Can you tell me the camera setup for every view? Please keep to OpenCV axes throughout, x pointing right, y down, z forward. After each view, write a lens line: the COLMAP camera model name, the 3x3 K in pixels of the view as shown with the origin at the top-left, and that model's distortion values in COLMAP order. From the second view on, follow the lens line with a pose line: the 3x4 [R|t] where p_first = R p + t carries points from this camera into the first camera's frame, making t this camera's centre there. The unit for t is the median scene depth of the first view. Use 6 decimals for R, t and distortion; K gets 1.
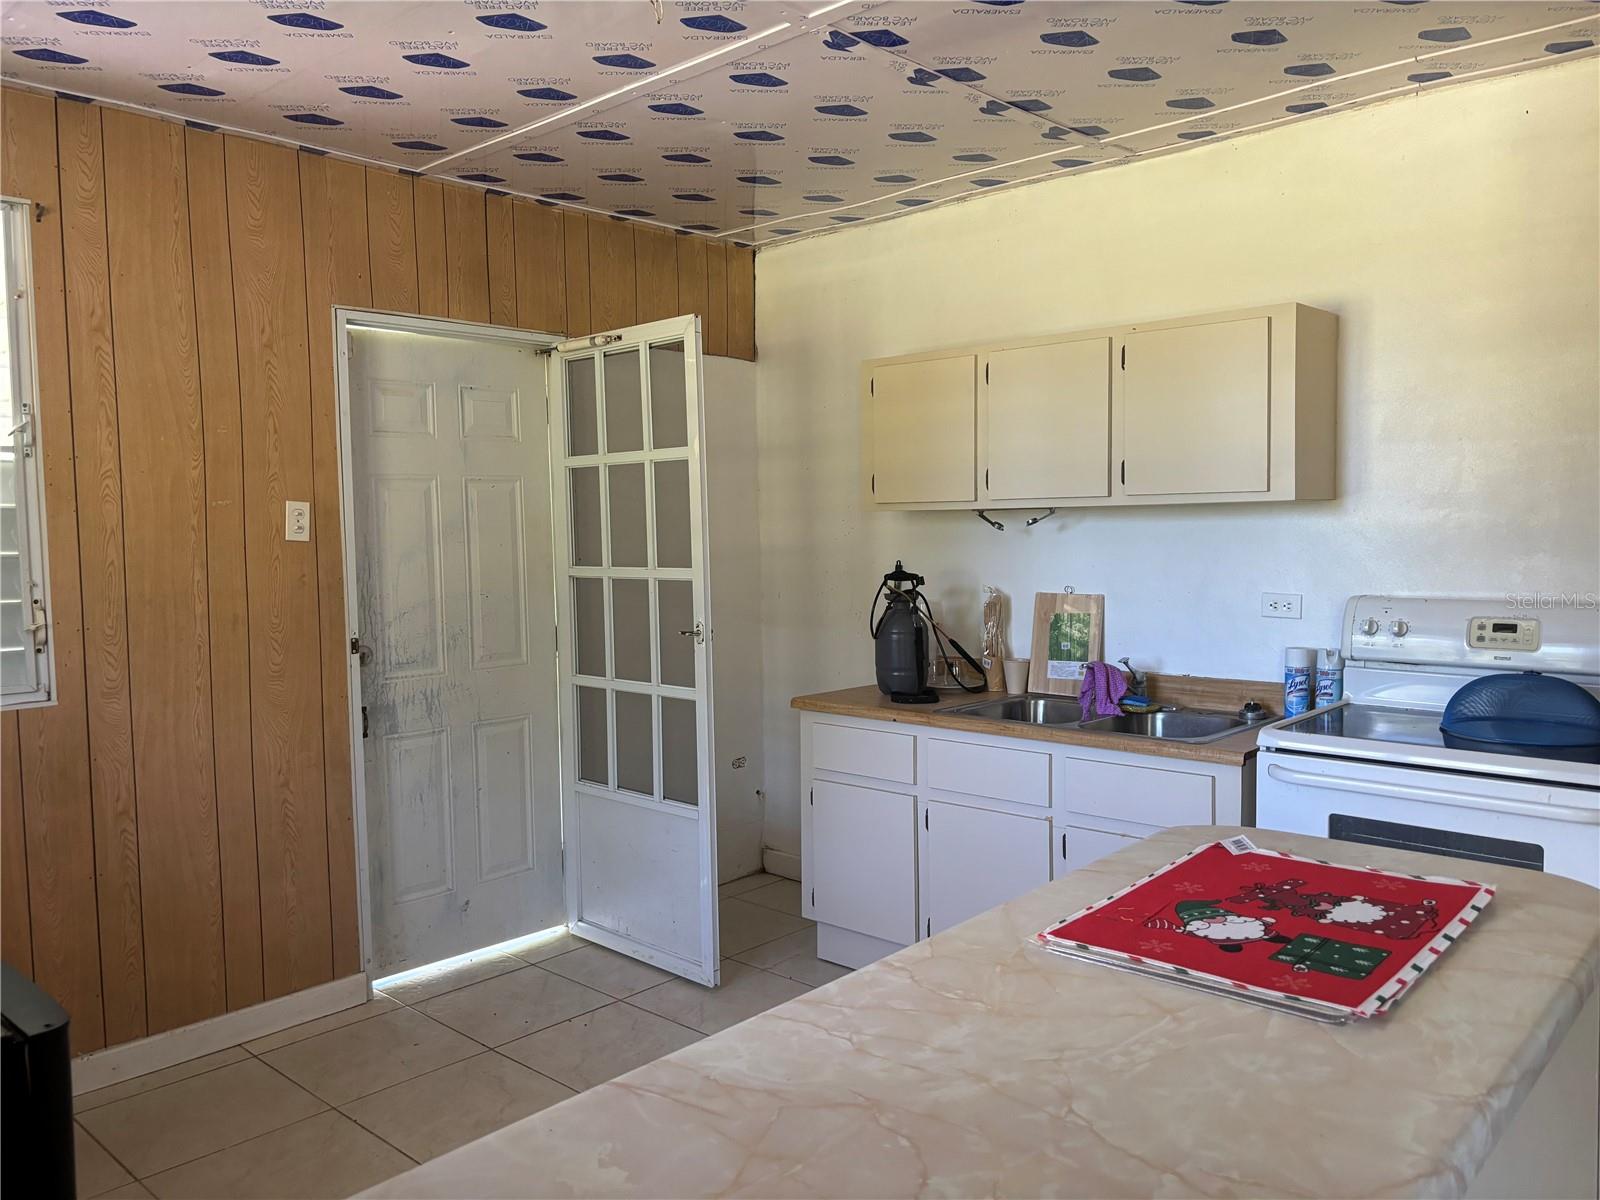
lens RADIAL K [[1209.6, 0, 800.0], [0, 1209.6, 600.0], [0, 0, 1]] dist [0.078610, -0.102315]
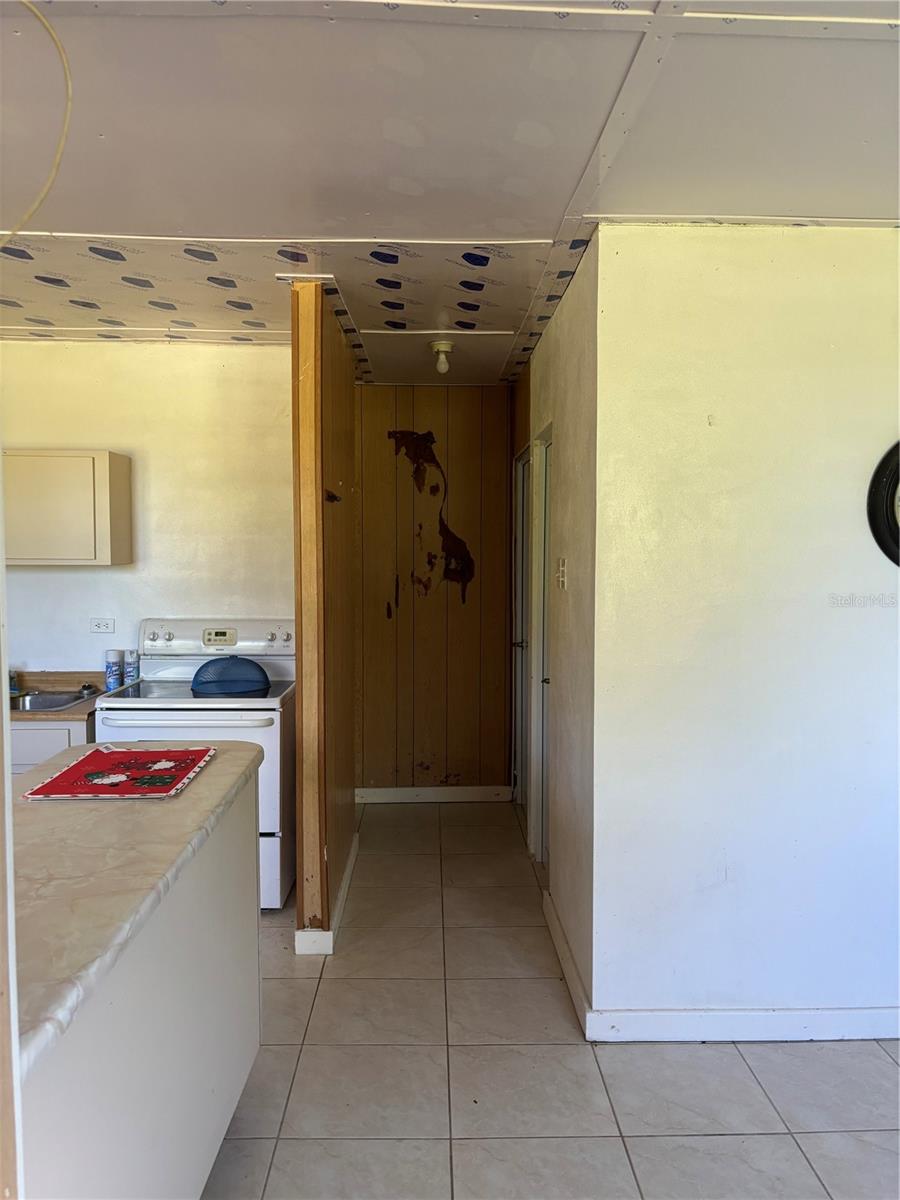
lens RADIAL K [[907.2, 0, 450.0], [0, 907.2, 600.0], [0, 0, 1]] dist [0.078610, -0.102315]
pose [[0.720912, -0.015327, 0.692857, -0.150061], [0.023565, 0.999719, -0.002404, -0.018028], [-0.692626, 0.018060, 0.721071, -0.270514]]
